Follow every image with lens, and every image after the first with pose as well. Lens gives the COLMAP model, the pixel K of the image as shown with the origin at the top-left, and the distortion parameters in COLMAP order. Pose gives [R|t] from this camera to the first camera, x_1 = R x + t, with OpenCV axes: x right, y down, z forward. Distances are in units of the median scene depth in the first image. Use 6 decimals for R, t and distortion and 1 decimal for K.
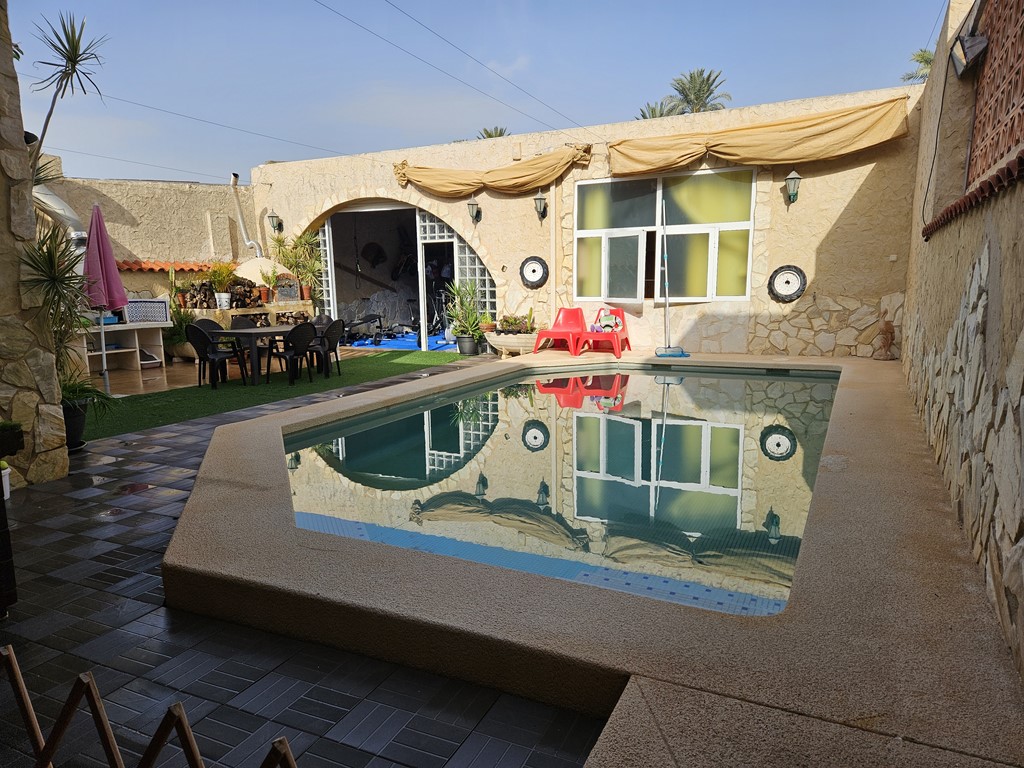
lens RADIAL K [[683.7, 0, 512.0], [0, 683.7, 384.0], [0, 0, 1]] dist [0.099196, -0.101707]
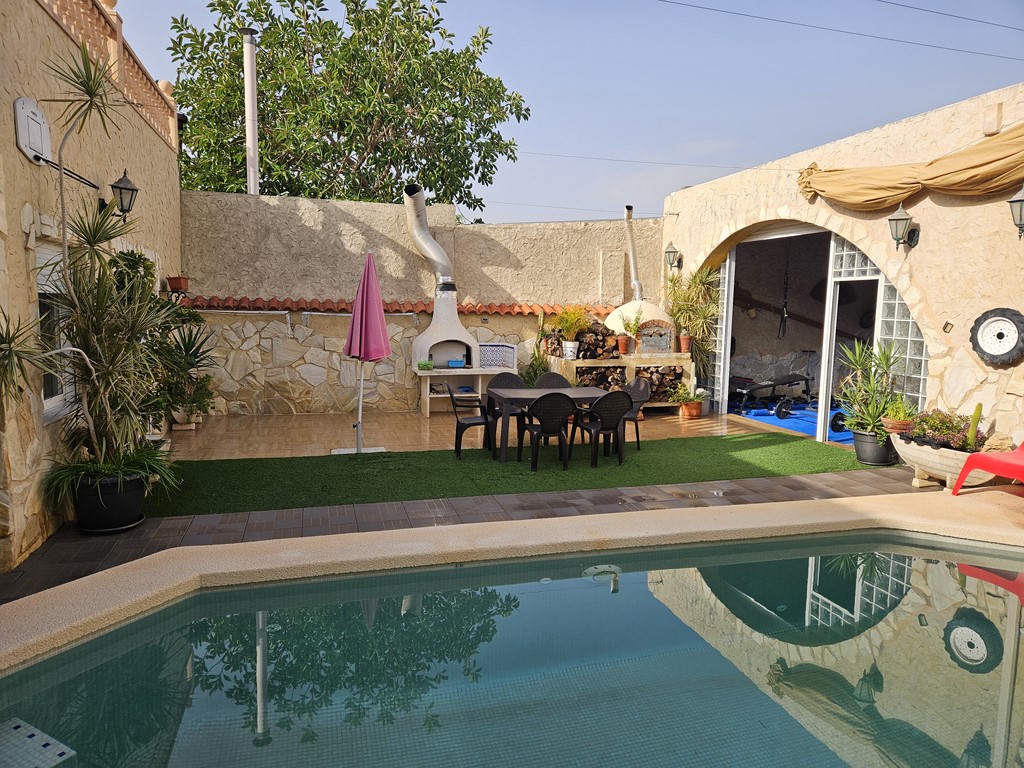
lens RADIAL K [[679.1, 0, 509.2], [0, 679.1, 372.8], [0, 0, 1]] dist [0.085844, -0.058478]
pose [[0.679060, 0.098185, -0.727487, 0.155381], [-0.135306, 0.990776, 0.007421, -0.081245], [0.721506, 0.093394, 0.686081, 0.327050]]
